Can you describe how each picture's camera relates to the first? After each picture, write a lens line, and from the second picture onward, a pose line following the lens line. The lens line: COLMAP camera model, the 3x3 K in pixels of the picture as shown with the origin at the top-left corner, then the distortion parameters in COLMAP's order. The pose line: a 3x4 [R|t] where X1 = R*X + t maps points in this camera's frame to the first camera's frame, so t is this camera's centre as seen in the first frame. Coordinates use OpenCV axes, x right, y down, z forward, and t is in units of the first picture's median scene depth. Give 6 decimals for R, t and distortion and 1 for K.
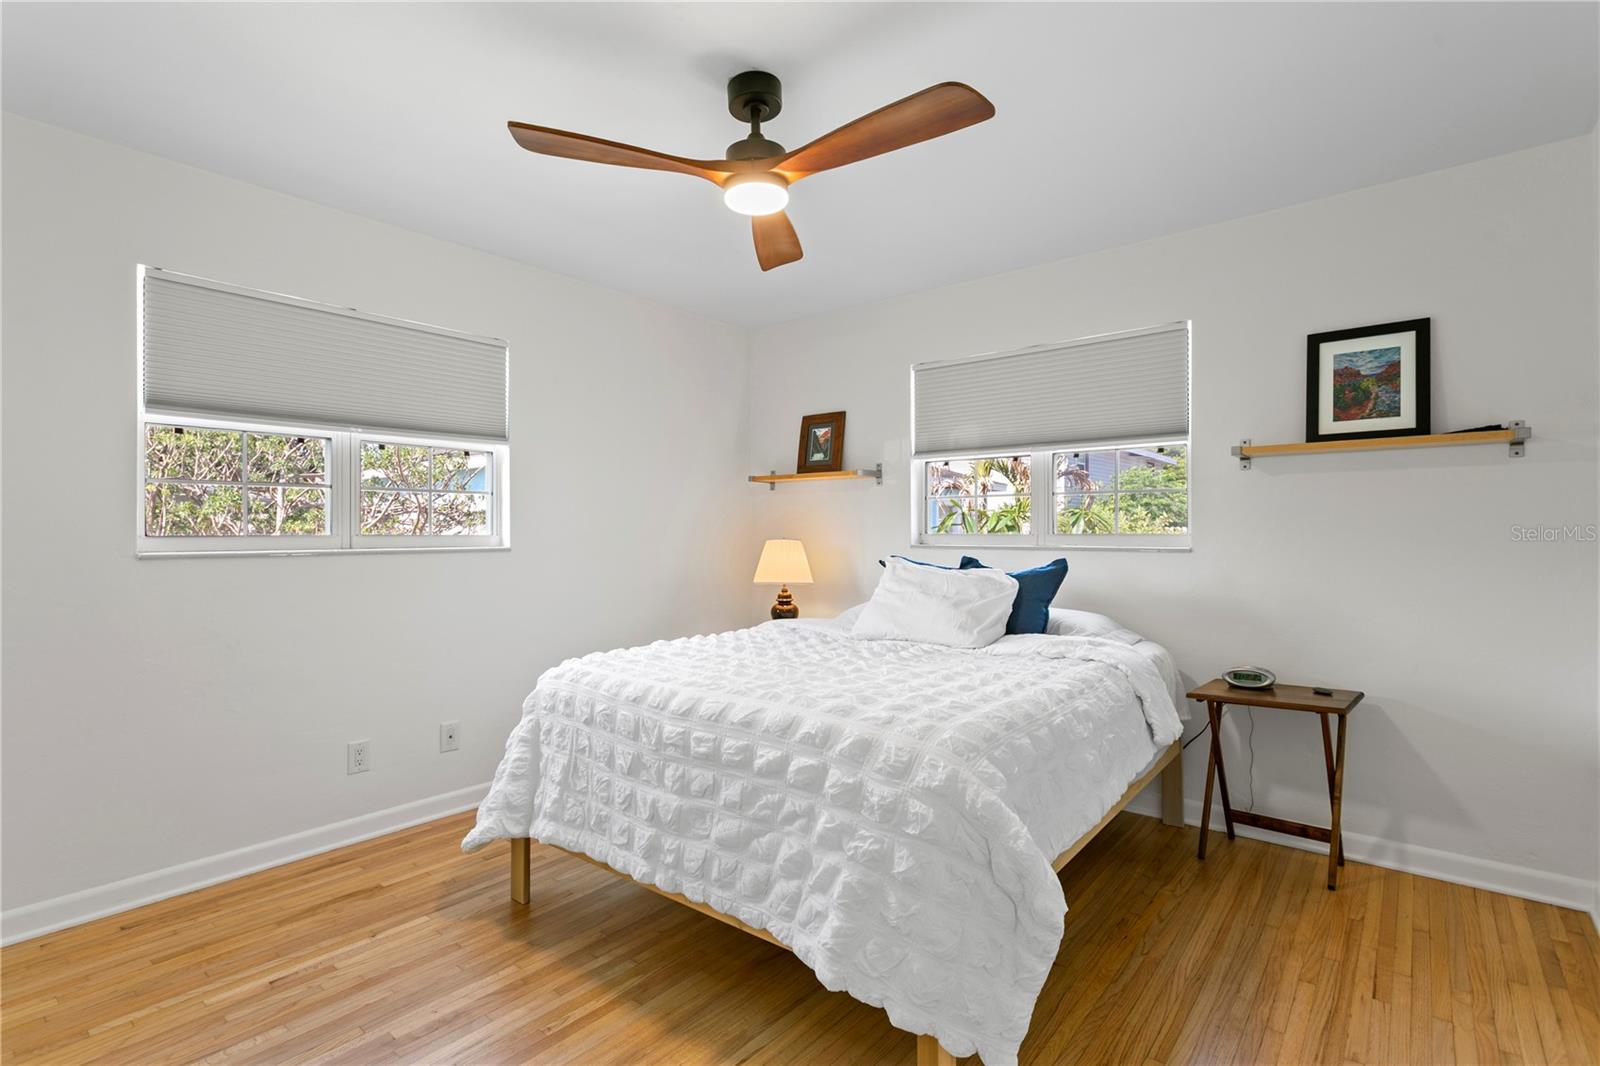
lens RADIAL K [[789.2, 0, 800.0], [0, 789.2, 533.0], [0, 0, 1]] dist [-0.036016, 0.000483]
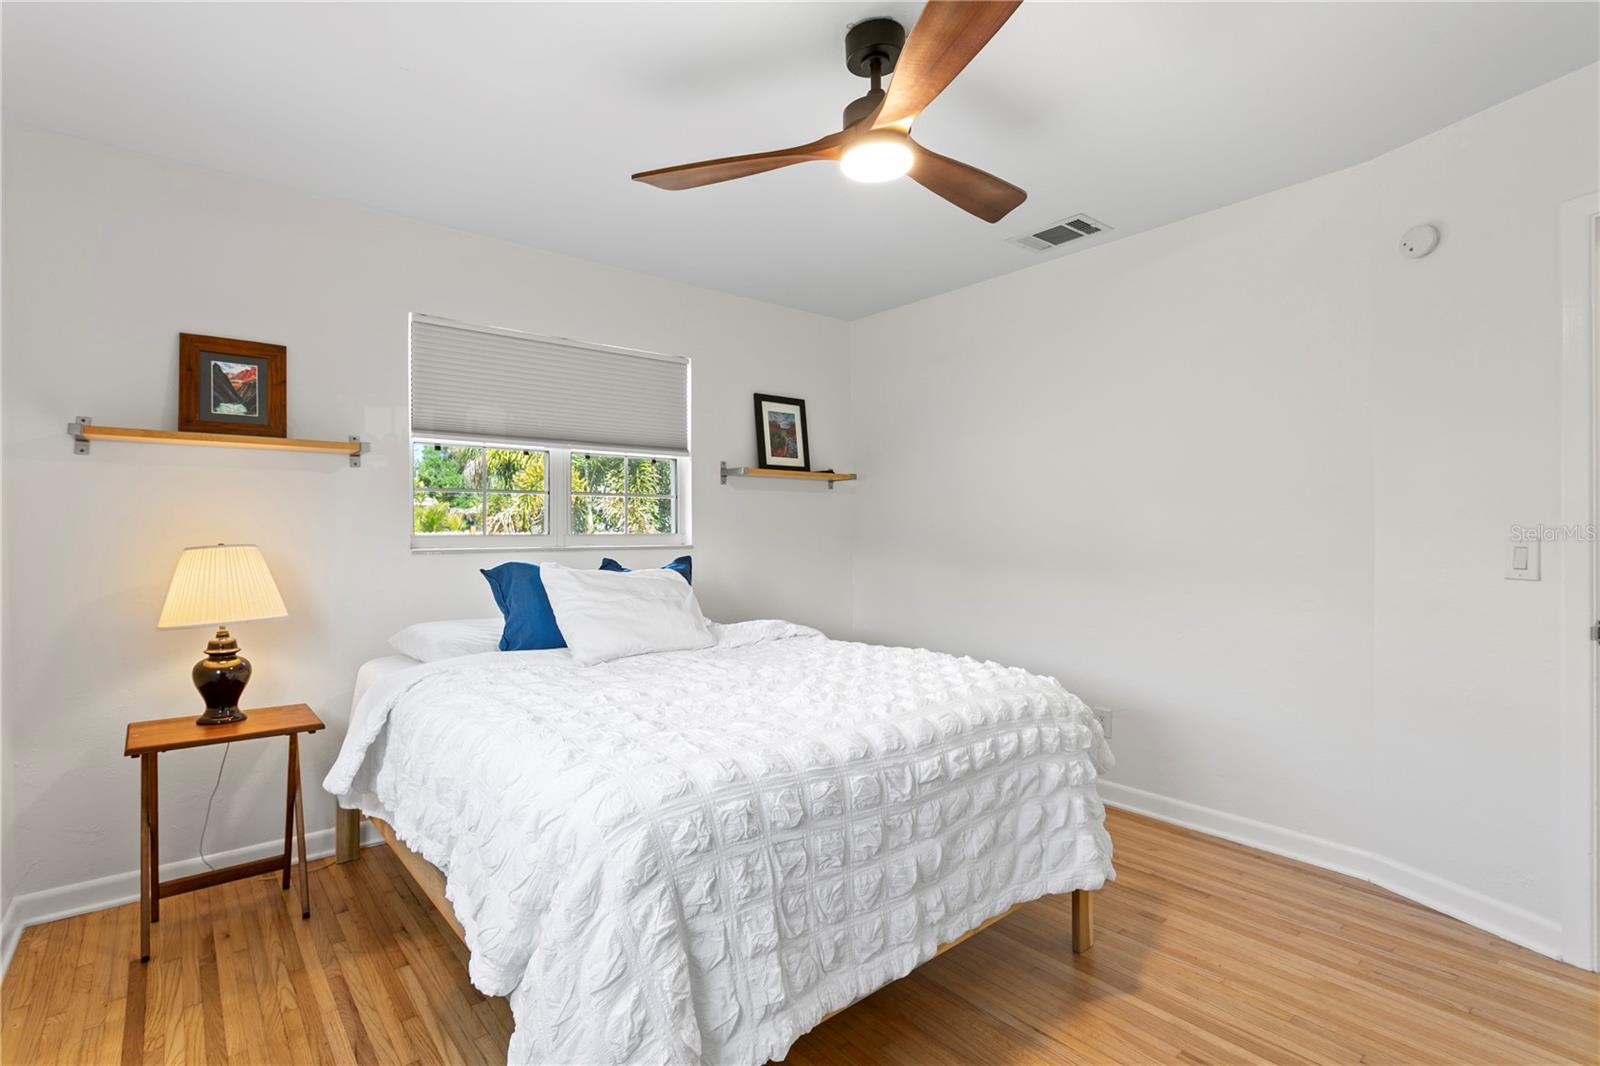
lens RADIAL K [[762.1, 0, 775.7], [0, 762.1, 527.6], [0, 0, 1]] dist [0.005919, 0.000407]
pose [[0.176914, 0.001287, 0.984226, -0.721004], [-0.000628, 0.999999, -0.001195, -0.006952], [-0.984226, -0.000407, 0.176914, 0.719365]]
